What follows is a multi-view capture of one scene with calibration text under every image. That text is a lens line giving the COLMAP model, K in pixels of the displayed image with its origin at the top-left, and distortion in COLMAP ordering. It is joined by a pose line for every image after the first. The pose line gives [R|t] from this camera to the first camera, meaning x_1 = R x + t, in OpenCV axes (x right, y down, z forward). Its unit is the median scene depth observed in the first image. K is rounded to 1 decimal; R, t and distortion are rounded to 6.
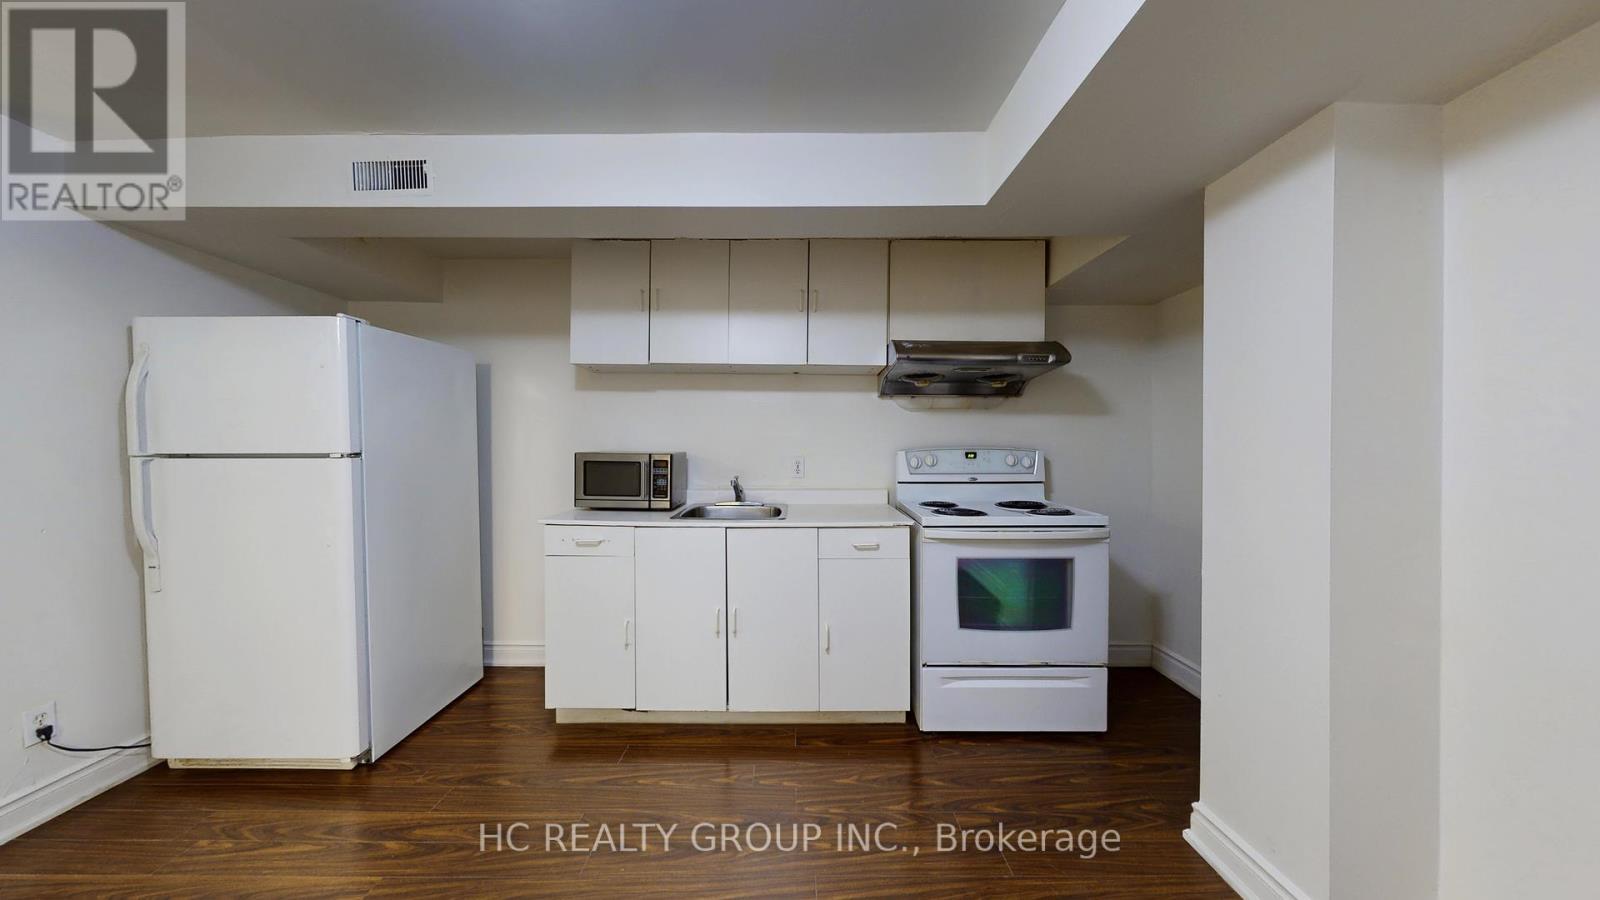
lens RADIAL K [[503.9, 0, 794.7], [0, 503.9, 449.8], [0, 0, 1]] dist [0.000994, -0.000071]
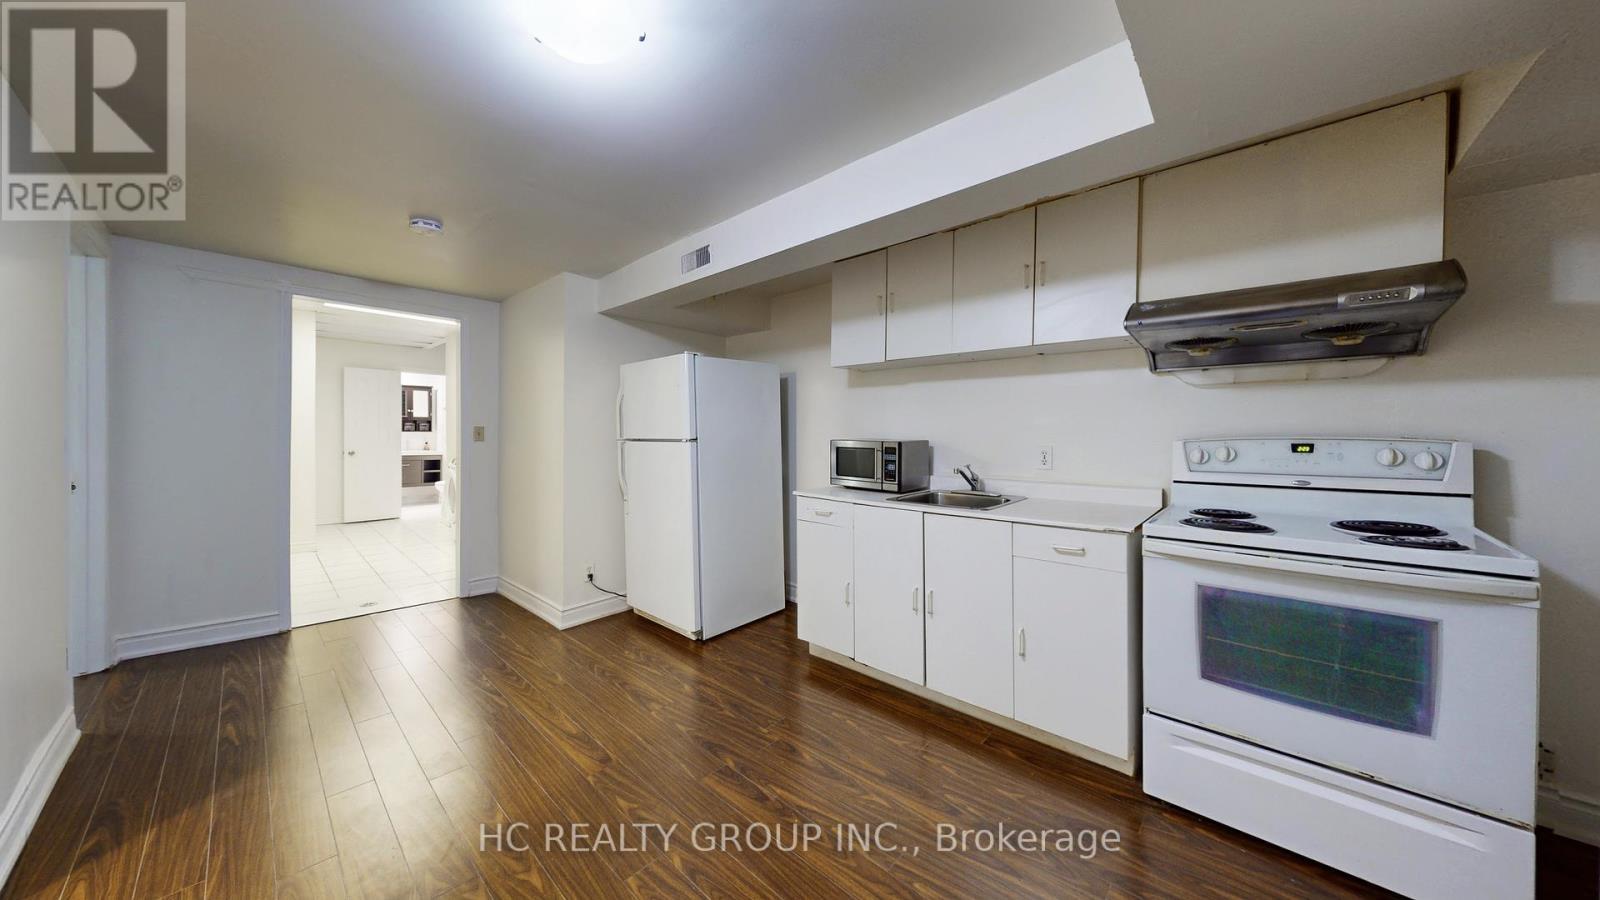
lens RADIAL K [[503.9, 0, 794.7], [0, 503.9, 440.5], [0, 0, 1]] dist [0.000994, -0.000071]
pose [[0.744868, 0.008476, -0.667158, 0.334477], [-0.003226, 0.999953, 0.009102, -0.003653], [0.667204, -0.004628, 0.744861, 0.035909]]
